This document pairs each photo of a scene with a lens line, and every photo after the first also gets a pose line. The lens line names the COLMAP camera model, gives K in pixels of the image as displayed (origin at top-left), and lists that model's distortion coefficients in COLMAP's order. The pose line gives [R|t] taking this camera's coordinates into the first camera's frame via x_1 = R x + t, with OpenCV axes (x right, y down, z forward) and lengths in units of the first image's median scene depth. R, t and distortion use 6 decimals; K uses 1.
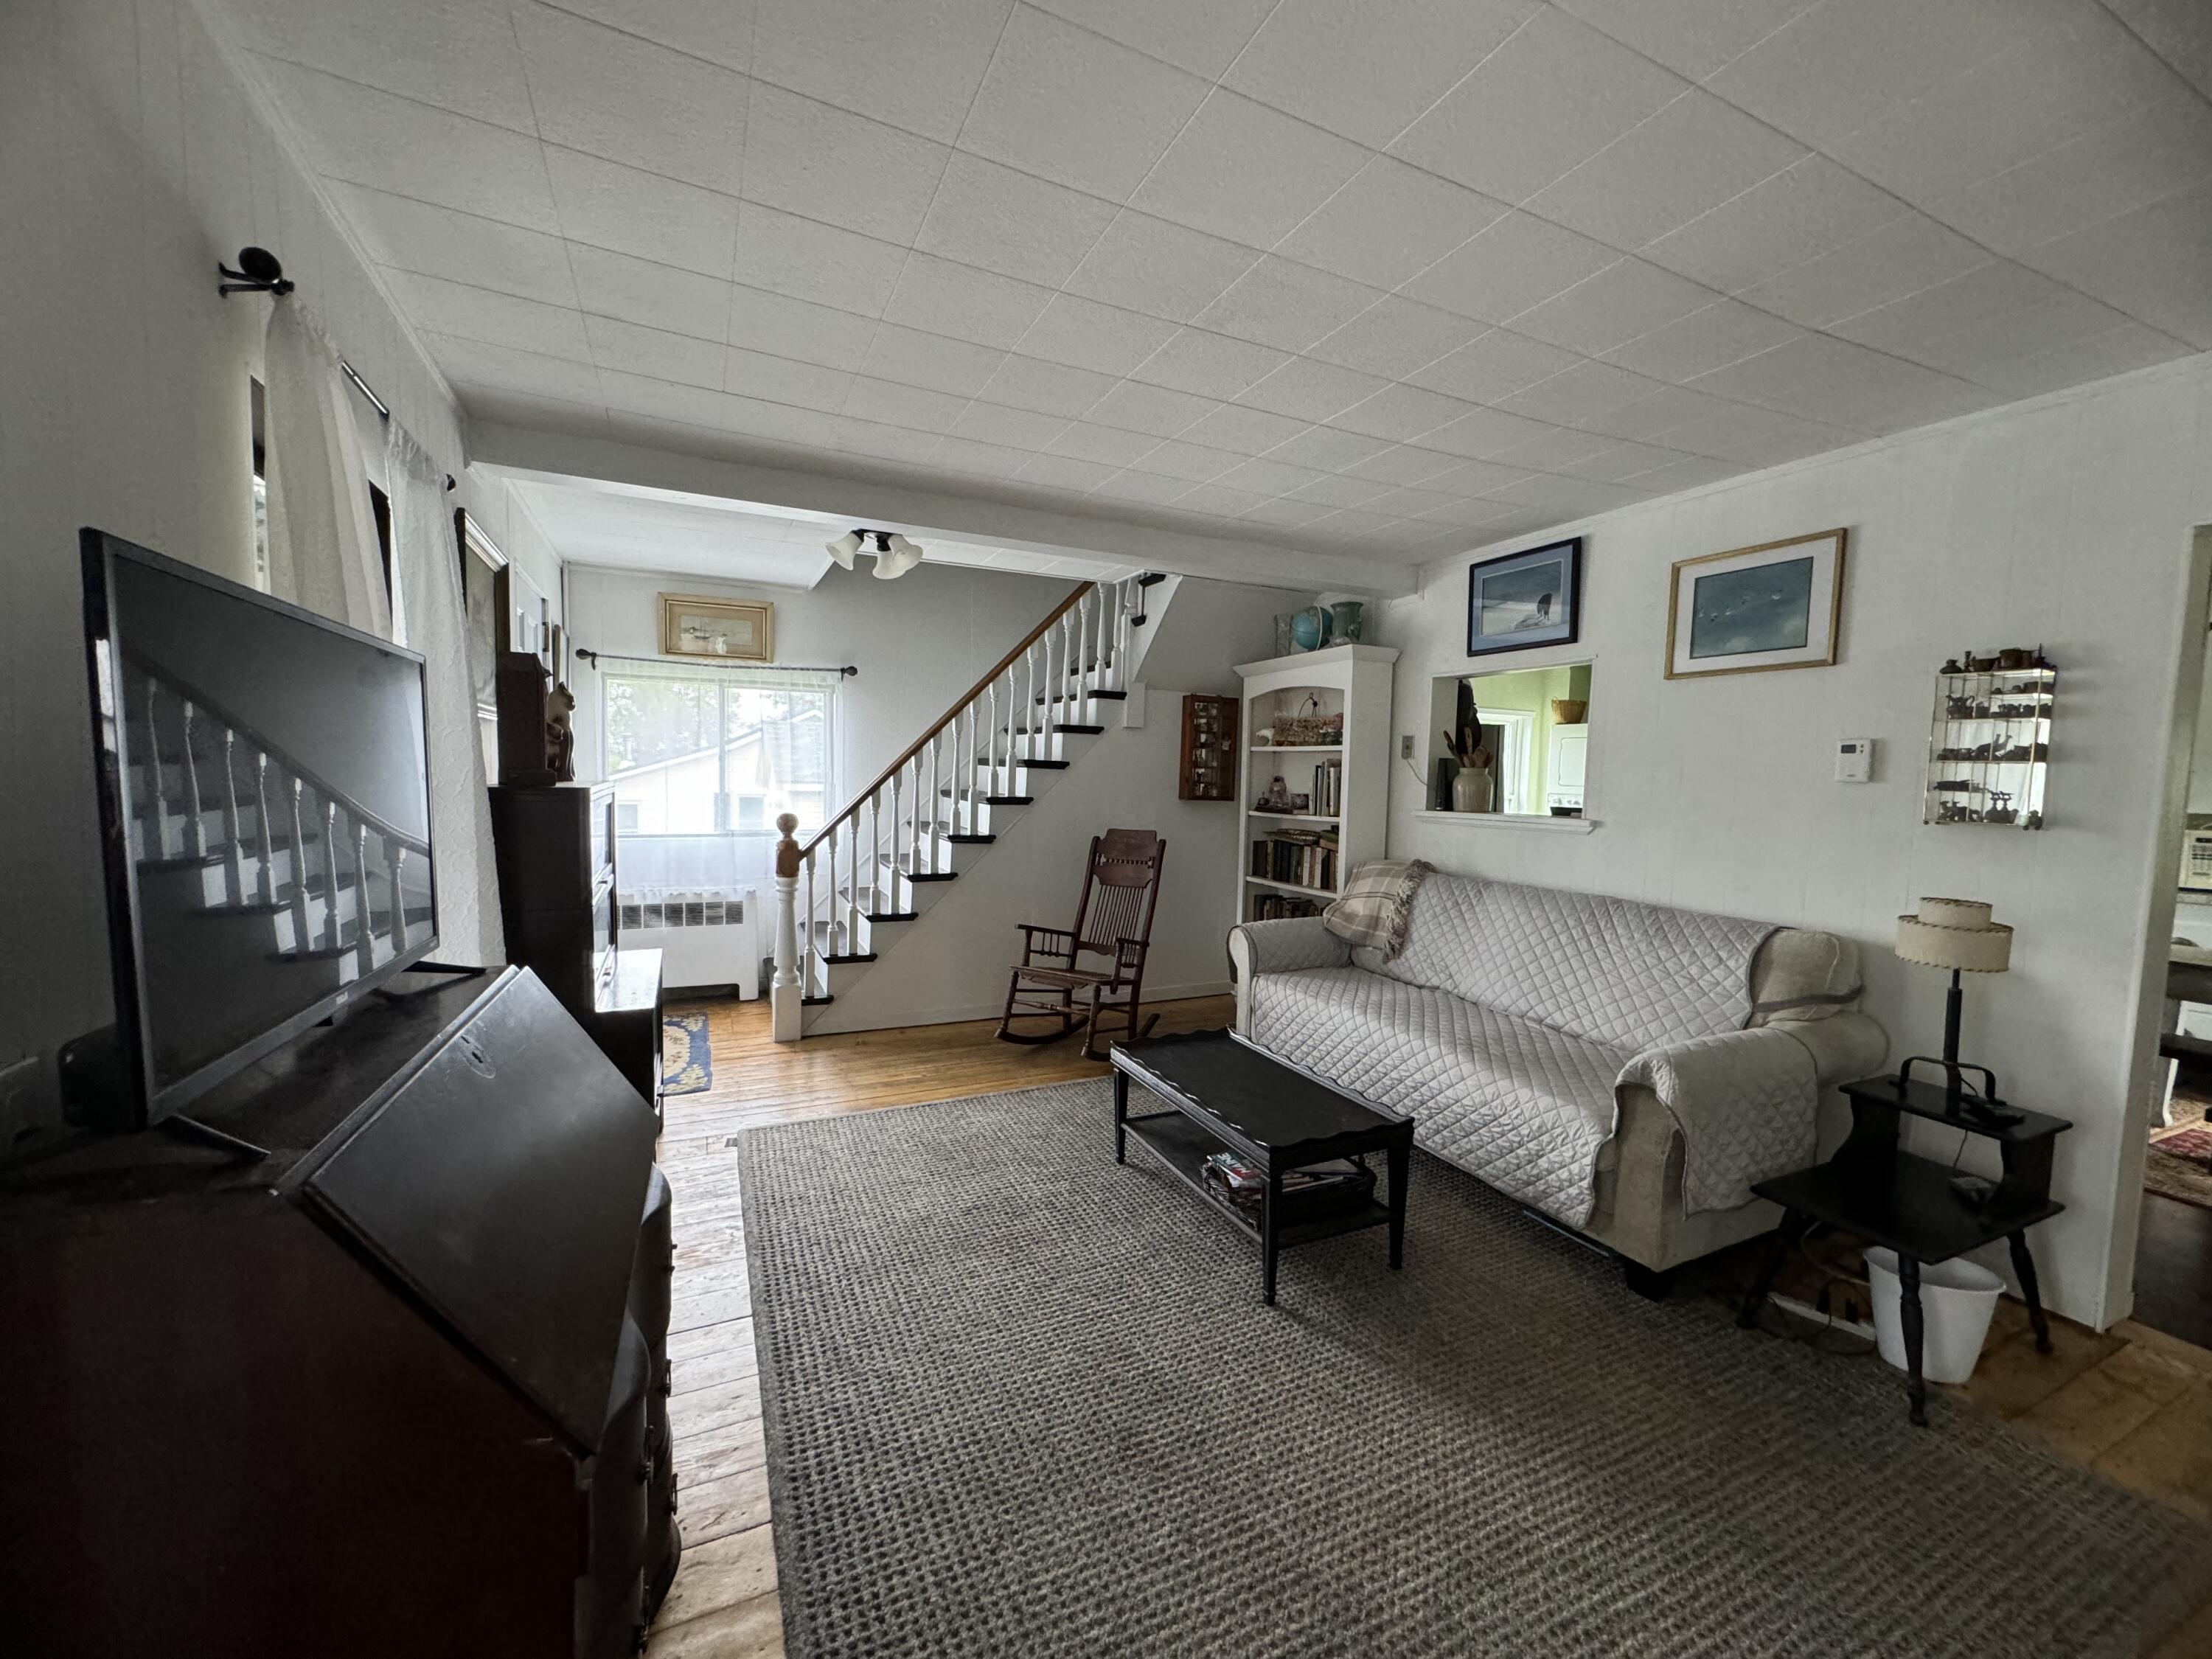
lens RADIAL K [[884.1, 0, 1104.8], [0, 884.1, 834.0], [0, 0, 1]] dist [0.002443, 0.000395]
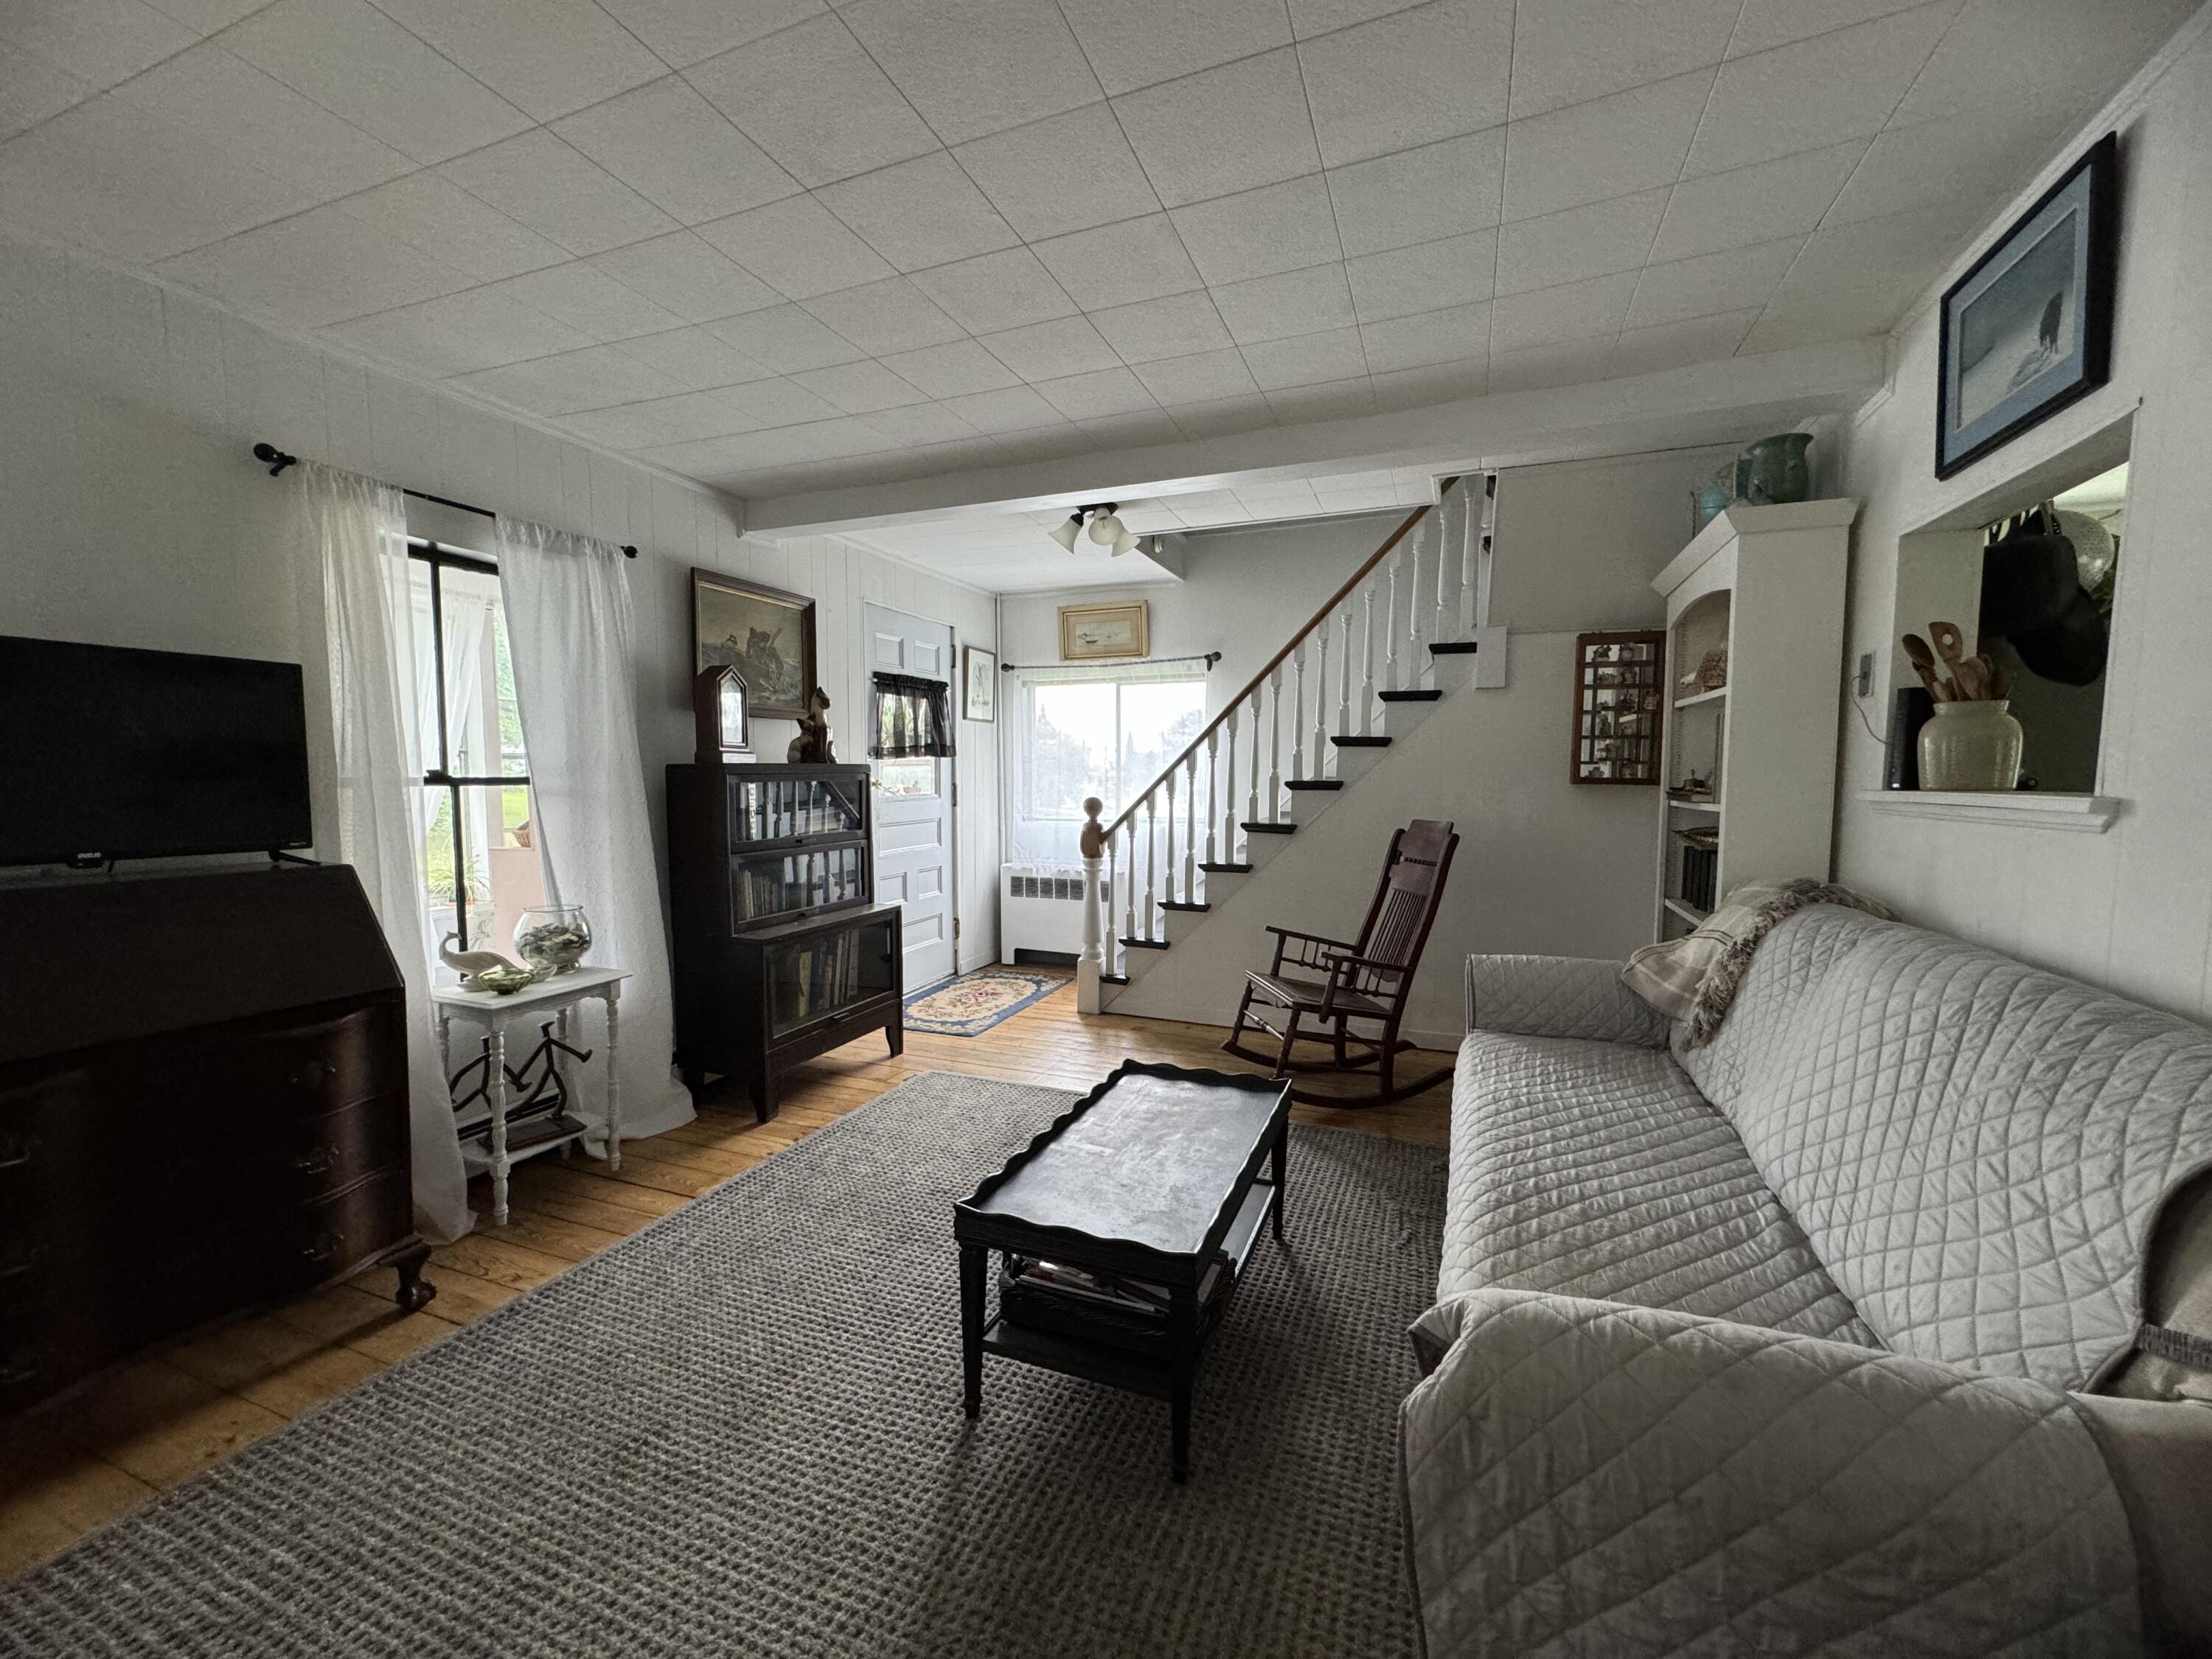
lens RADIAL K [[884.1, 0, 1104.8], [0, 884.1, 834.0], [0, 0, 1]] dist [0.002443, 0.000395]
pose [[0.682720, 0.030175, -0.730056, 0.419267], [-0.037038, 0.999292, 0.006666, 0.012656], [0.729740, 0.022489, 0.683354, 0.289527]]
